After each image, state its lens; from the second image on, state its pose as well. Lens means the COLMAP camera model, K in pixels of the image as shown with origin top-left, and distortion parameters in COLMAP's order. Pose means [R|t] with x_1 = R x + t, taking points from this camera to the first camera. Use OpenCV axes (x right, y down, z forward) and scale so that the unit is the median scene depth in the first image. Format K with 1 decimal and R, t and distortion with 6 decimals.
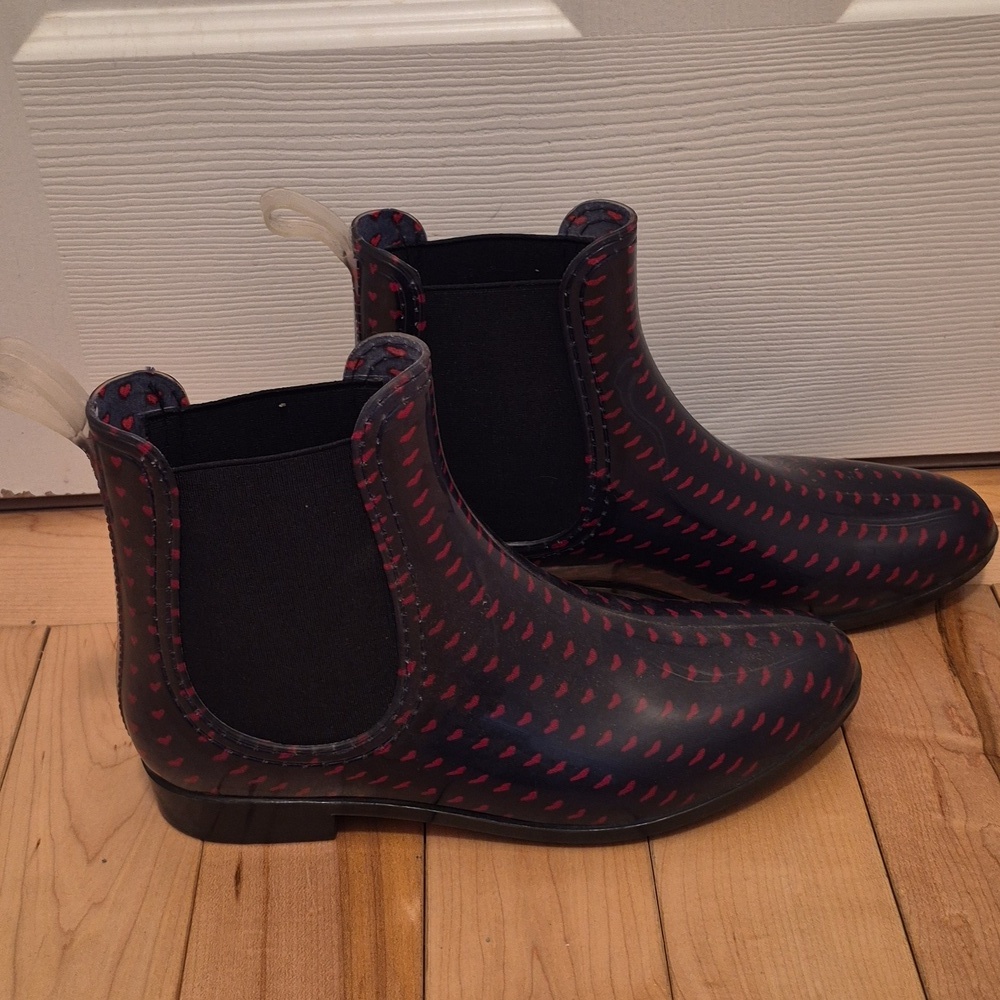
lens RADIAL K [[1567.5, 0, 498.4], [0, 1567.5, 495.1], [0, 0, 1]] dist [0.085458, 0.000000]
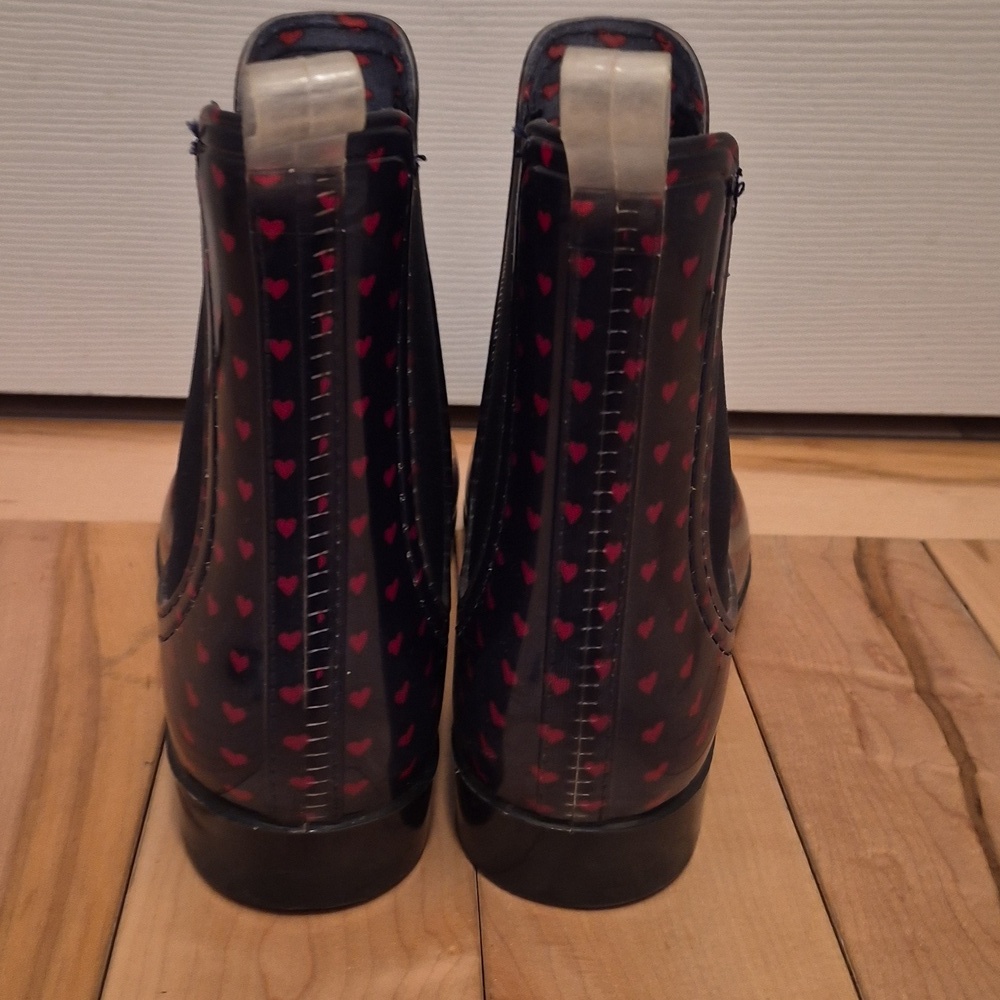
lens RADIAL K [[1567.5, 0, 494.4], [0, 1567.5, 502.1], [0, 0, 1]] dist [0.085458, 0.000000]
pose [[0.996494, 0.065938, 0.051498, 0.061463], [-0.056056, 0.983132, -0.174097, 0.228267], [-0.062109, 0.170600, 0.983381, 0.260013]]
